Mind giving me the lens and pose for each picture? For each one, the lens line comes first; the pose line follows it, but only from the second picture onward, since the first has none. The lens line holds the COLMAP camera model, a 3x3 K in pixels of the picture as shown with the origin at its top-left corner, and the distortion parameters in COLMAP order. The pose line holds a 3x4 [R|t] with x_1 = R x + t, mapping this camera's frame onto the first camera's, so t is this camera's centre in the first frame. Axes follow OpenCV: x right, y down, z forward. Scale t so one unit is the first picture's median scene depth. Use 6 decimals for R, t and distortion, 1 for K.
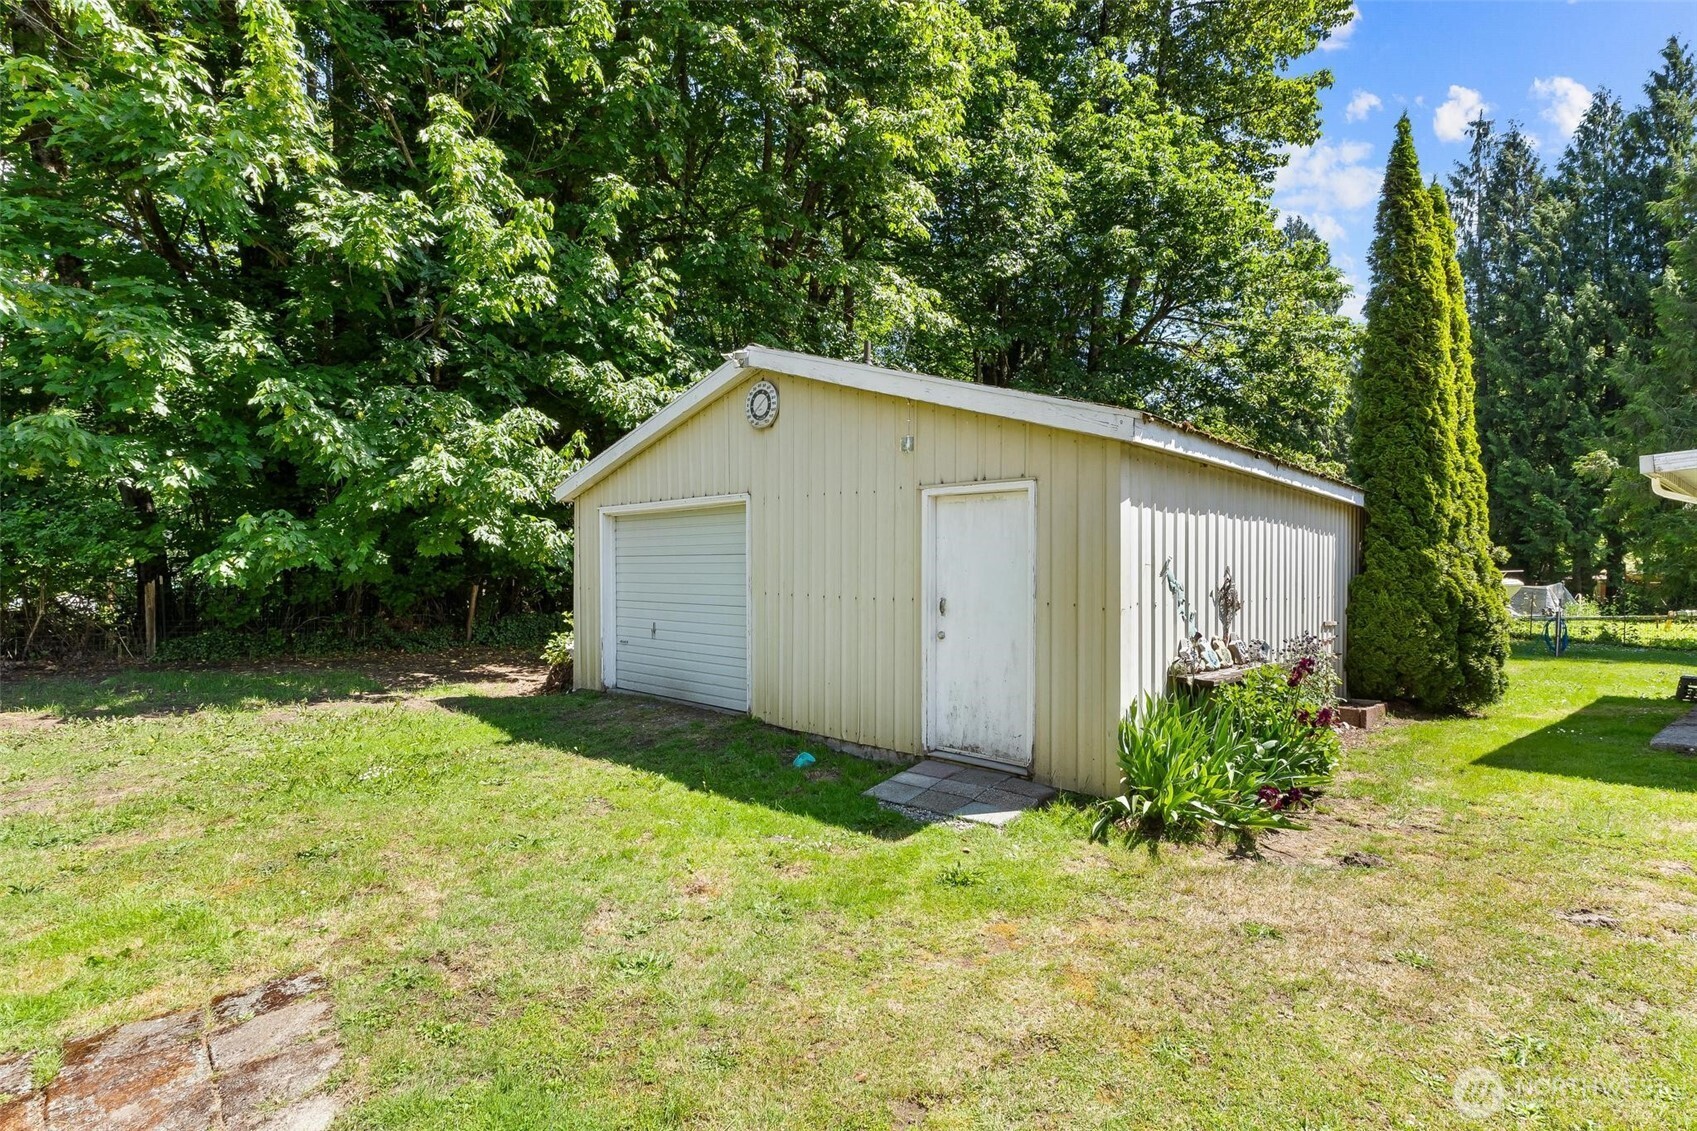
lens RADIAL K [[812.4, 0, 852.8], [0, 812.4, 580.8], [0, 0, 1]] dist [0.003367, 0.000548]
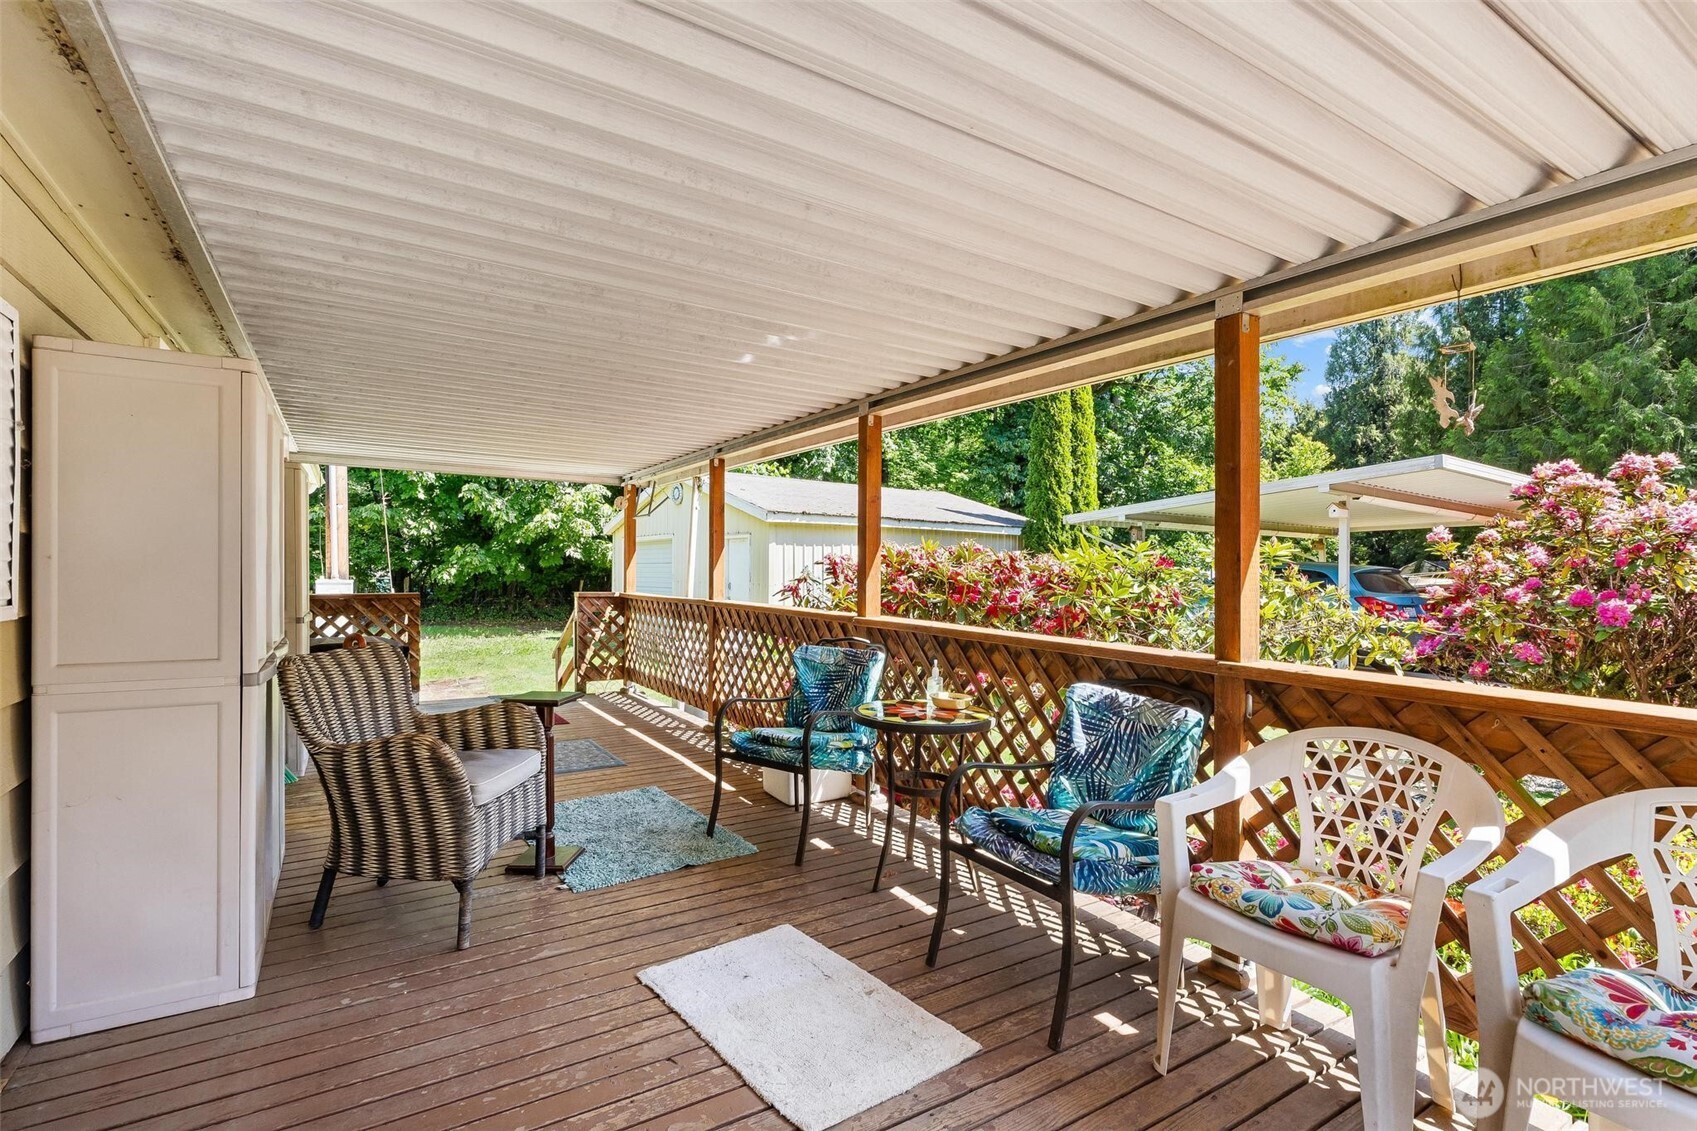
lens RADIAL K [[812.4, 0, 844.6], [0, 812.4, 568.6], [0, 0, 1]] dist [0.003367, 0.000548]
pose [[0.981633, -0.009765, -0.190527, 0.537449], [0.005782, 0.999753, -0.021449, 0.020027], [0.190689, 0.019953, 0.981448, -0.736072]]
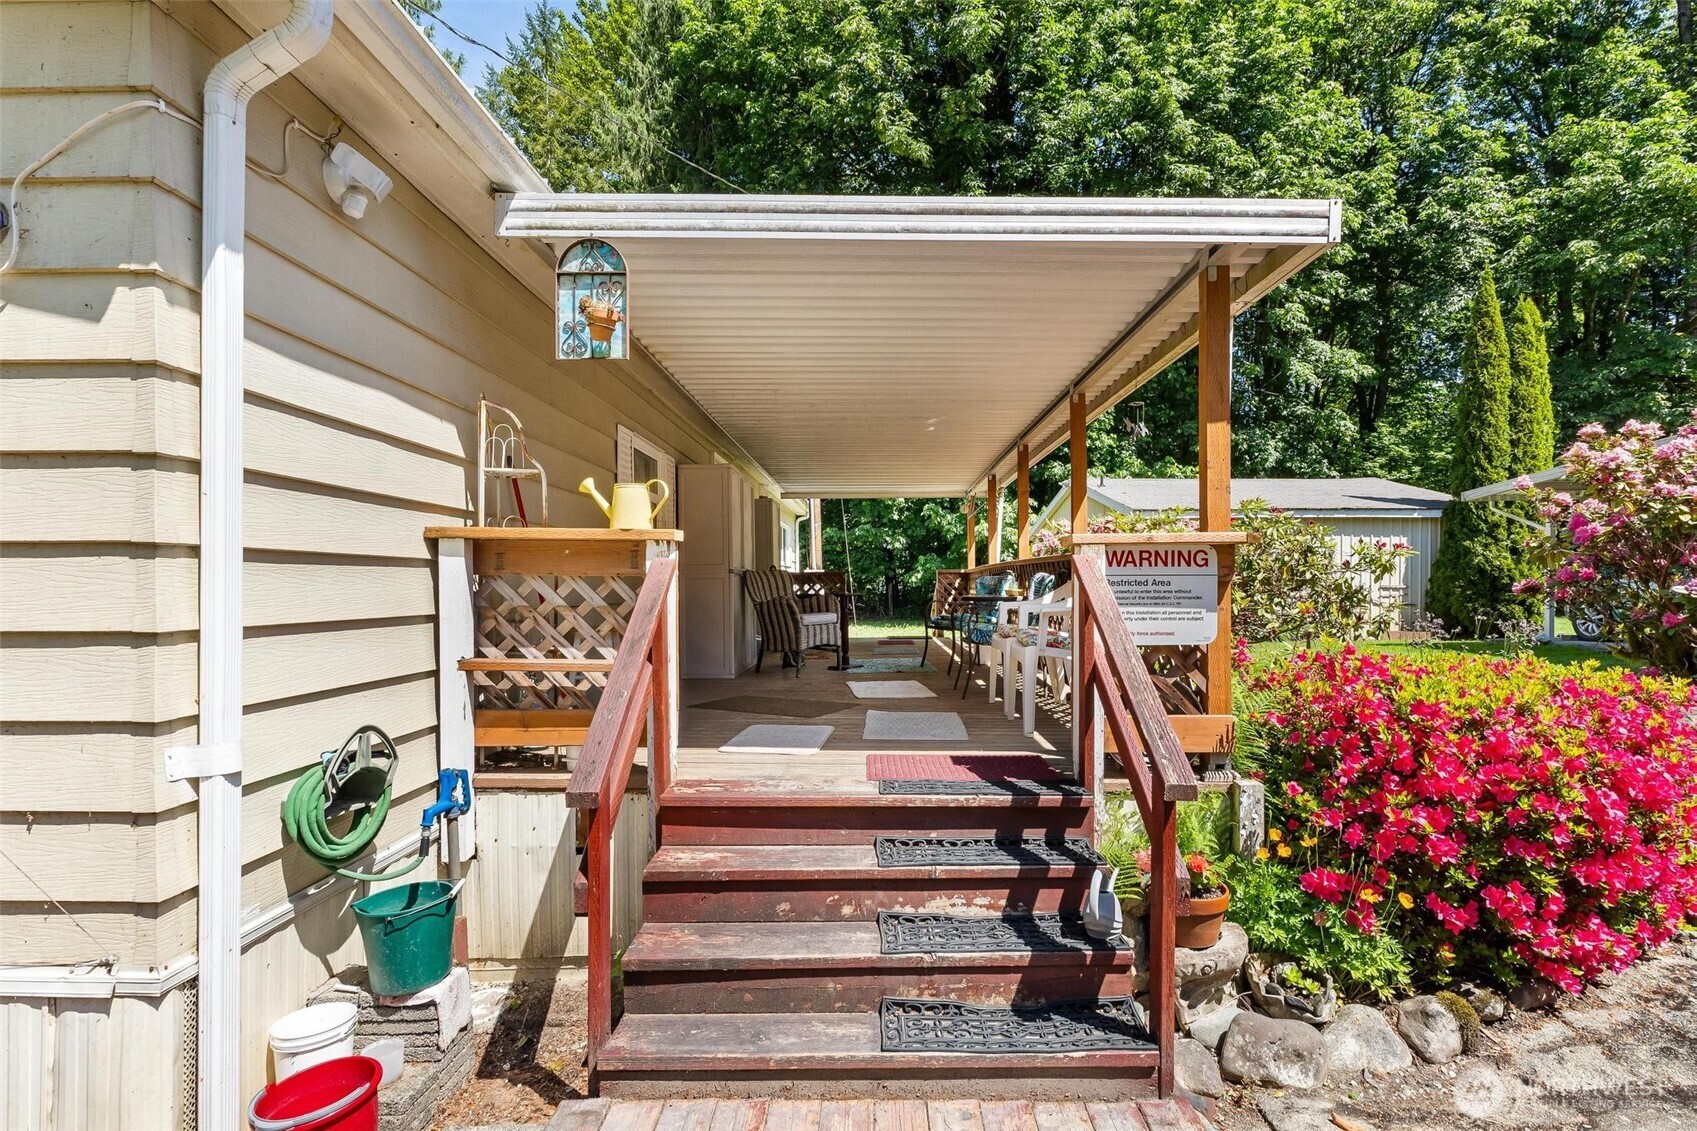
lens RADIAL K [[812.4, 0, 843.1], [0, 812.4, 584.0], [0, 0, 1]] dist [0.003367, 0.000548]
pose [[0.714801, -0.025160, -0.698875, 0.787582], [0.012264, 0.999650, -0.023445, 0.059592], [0.699220, 0.008188, 0.714859, -0.906417]]
